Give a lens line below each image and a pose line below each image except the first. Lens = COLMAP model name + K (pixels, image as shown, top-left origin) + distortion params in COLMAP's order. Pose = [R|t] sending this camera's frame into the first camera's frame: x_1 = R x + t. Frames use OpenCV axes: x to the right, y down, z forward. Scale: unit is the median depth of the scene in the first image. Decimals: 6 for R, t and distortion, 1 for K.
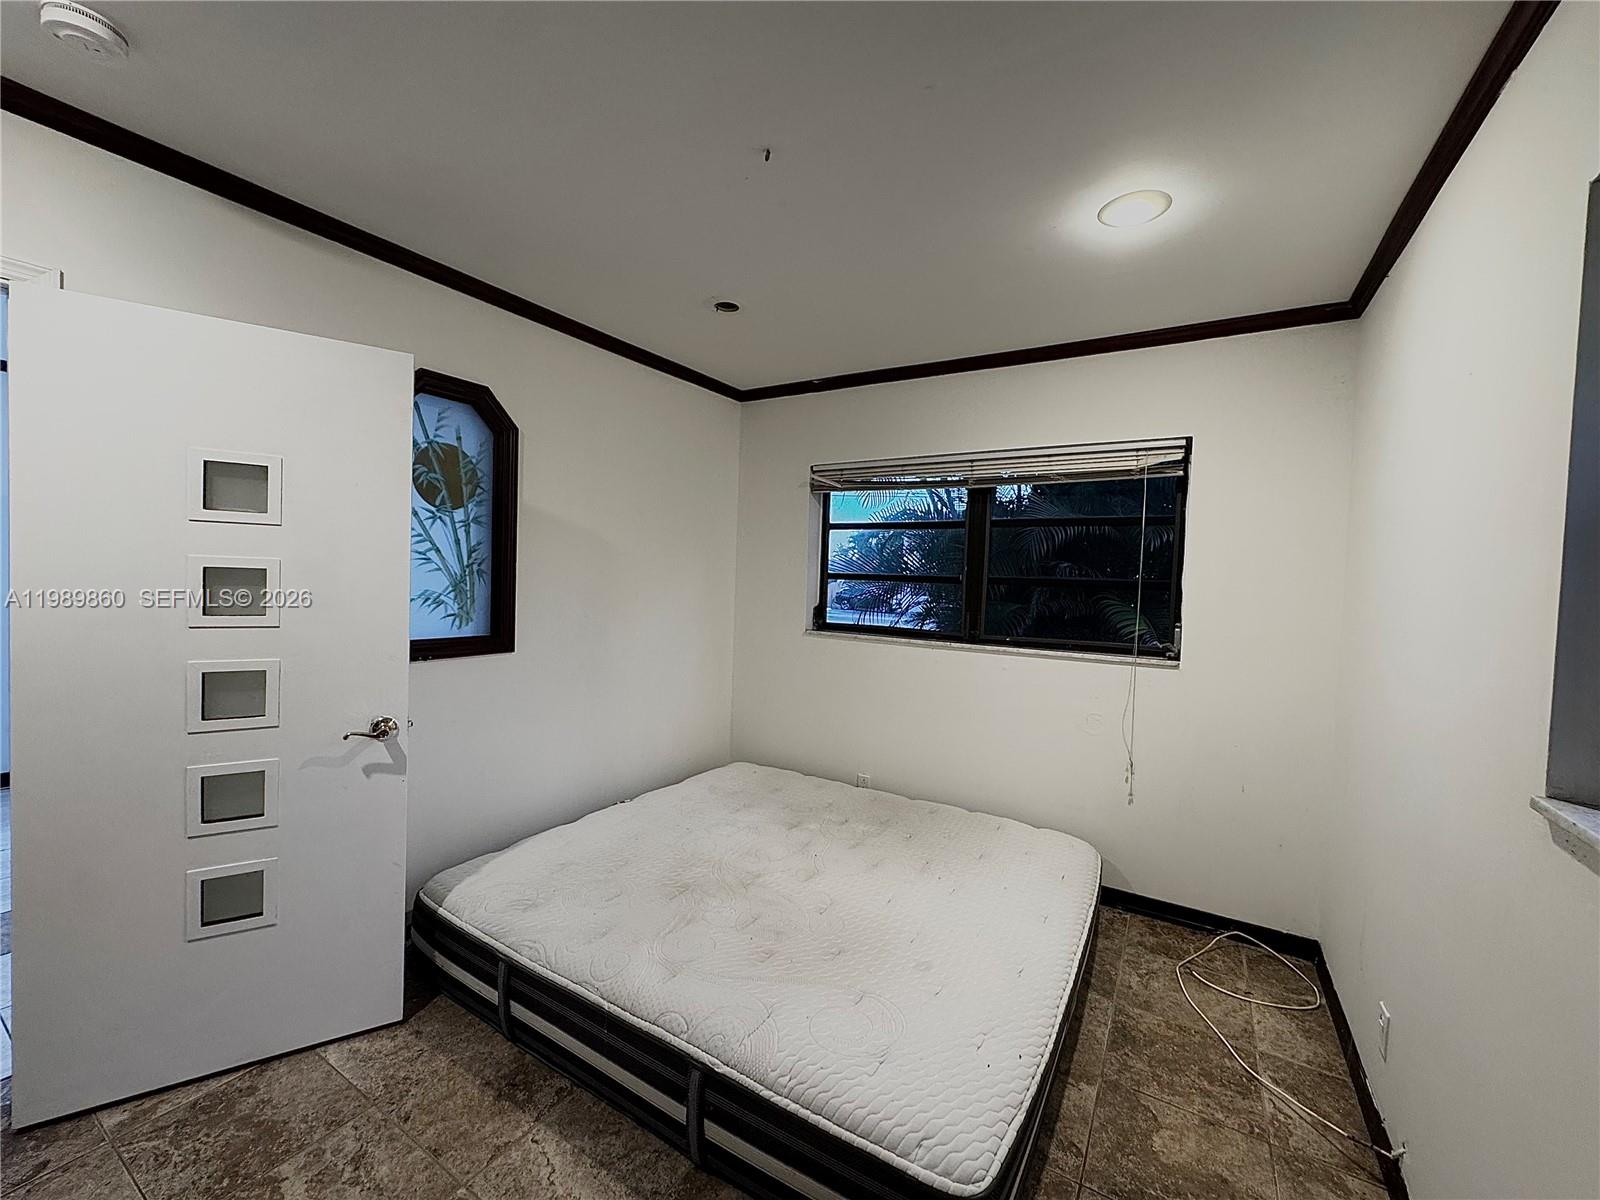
lens RADIAL K [[640.7, 0, 795.4], [0, 640.7, 595.5], [0, 0, 1]] dist [-0.001434, -0.000099]
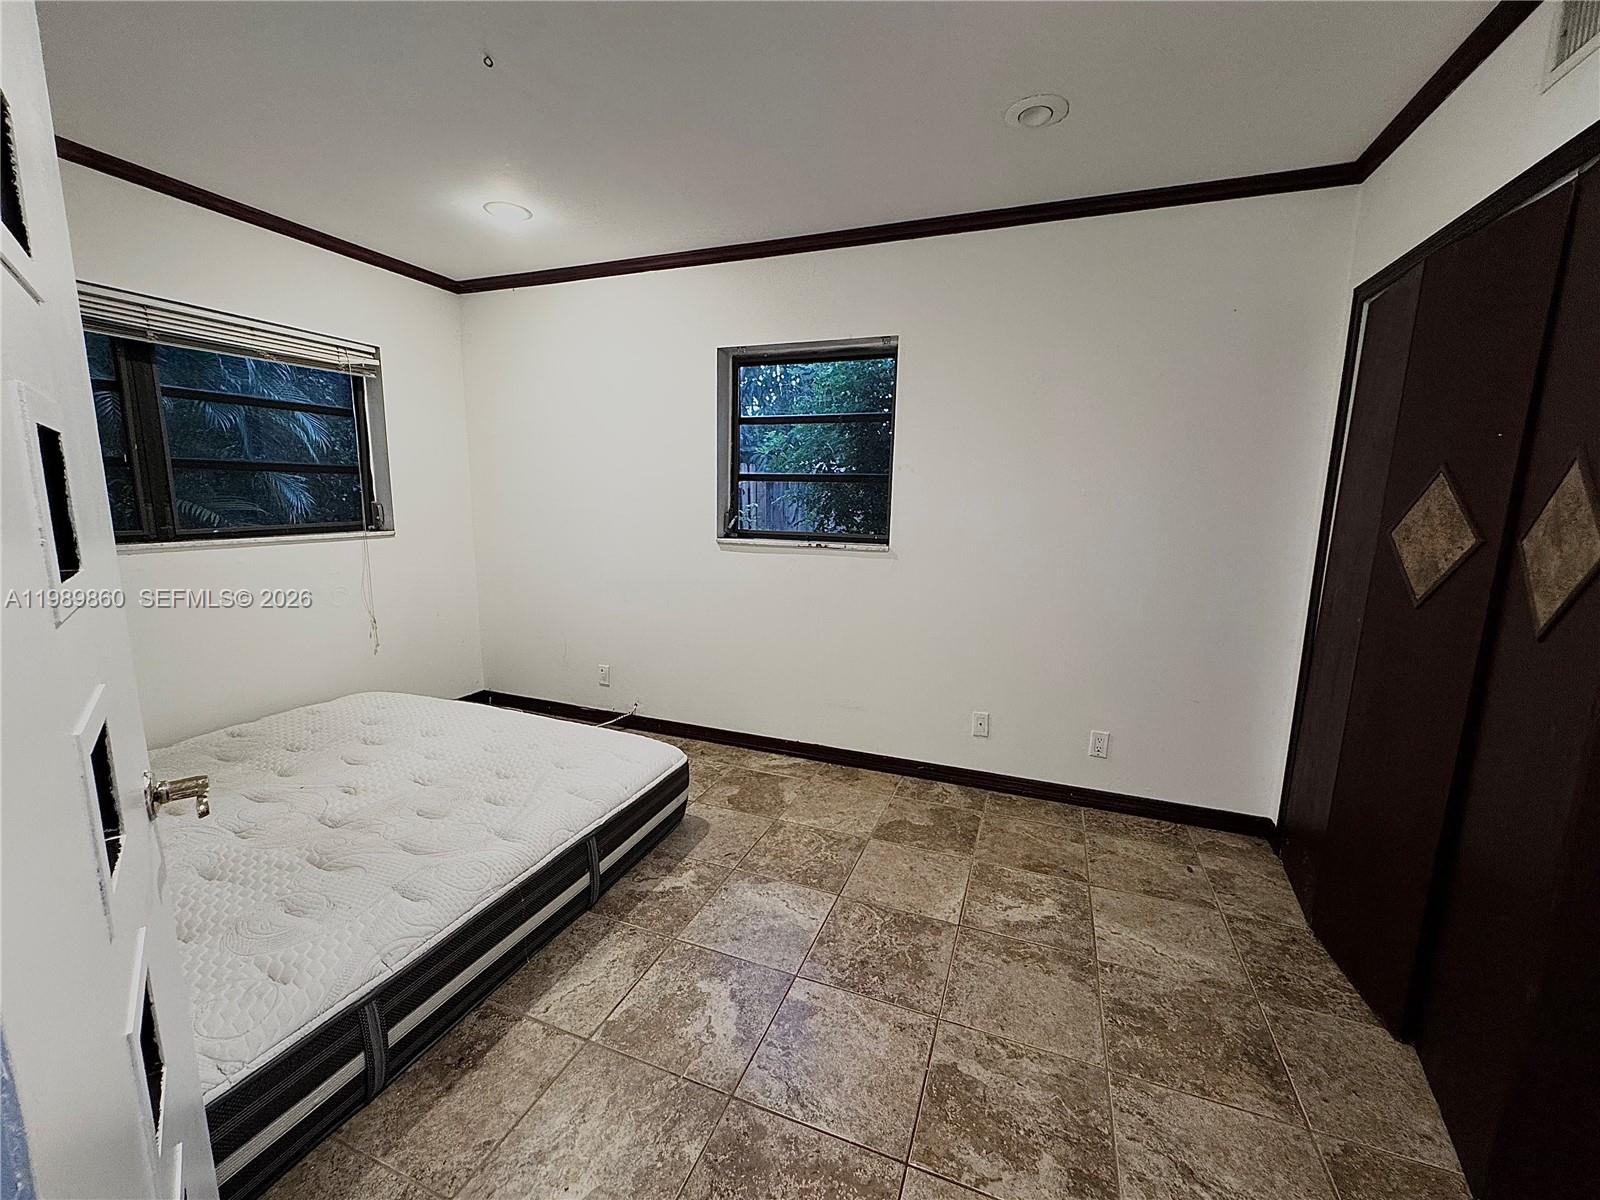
lens RADIAL K [[640.7, 0, 785.8], [0, 640.7, 600.1], [0, 0, 1]] dist [-0.001434, -0.000099]
pose [[-0.161243, -0.196103, 0.967235, -1.213713], [0.006033, 0.979846, 0.199665, -0.018309], [-0.986896, 0.038030, -0.156810, 0.667536]]
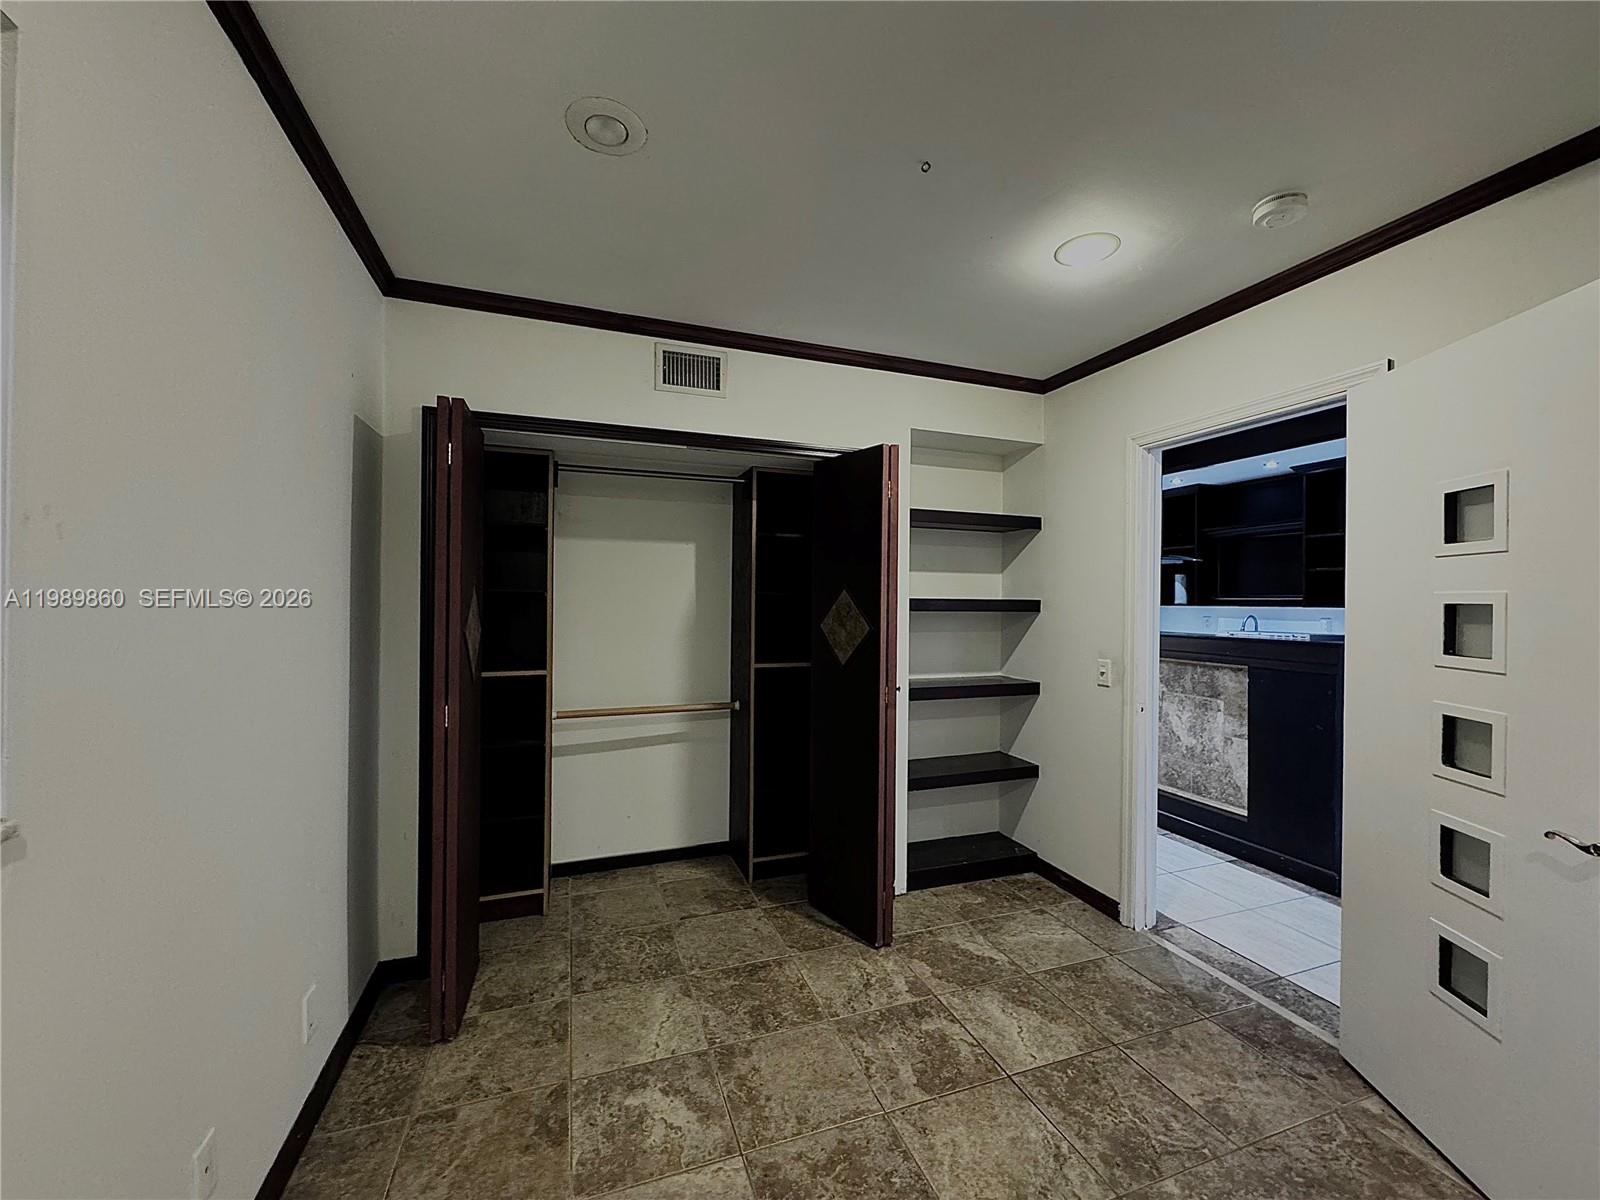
lens RADIAL K [[640.7, 0, 805.2], [0, 640.7, 593.3], [0, 0, 1]] dist [-0.001434, -0.000099]
pose [[-0.615980, -0.050899, -0.786116, 0.404342], [-0.055092, 0.998251, -0.021466, 0.012608], [0.785833, 0.030086, -0.617707, 0.801426]]
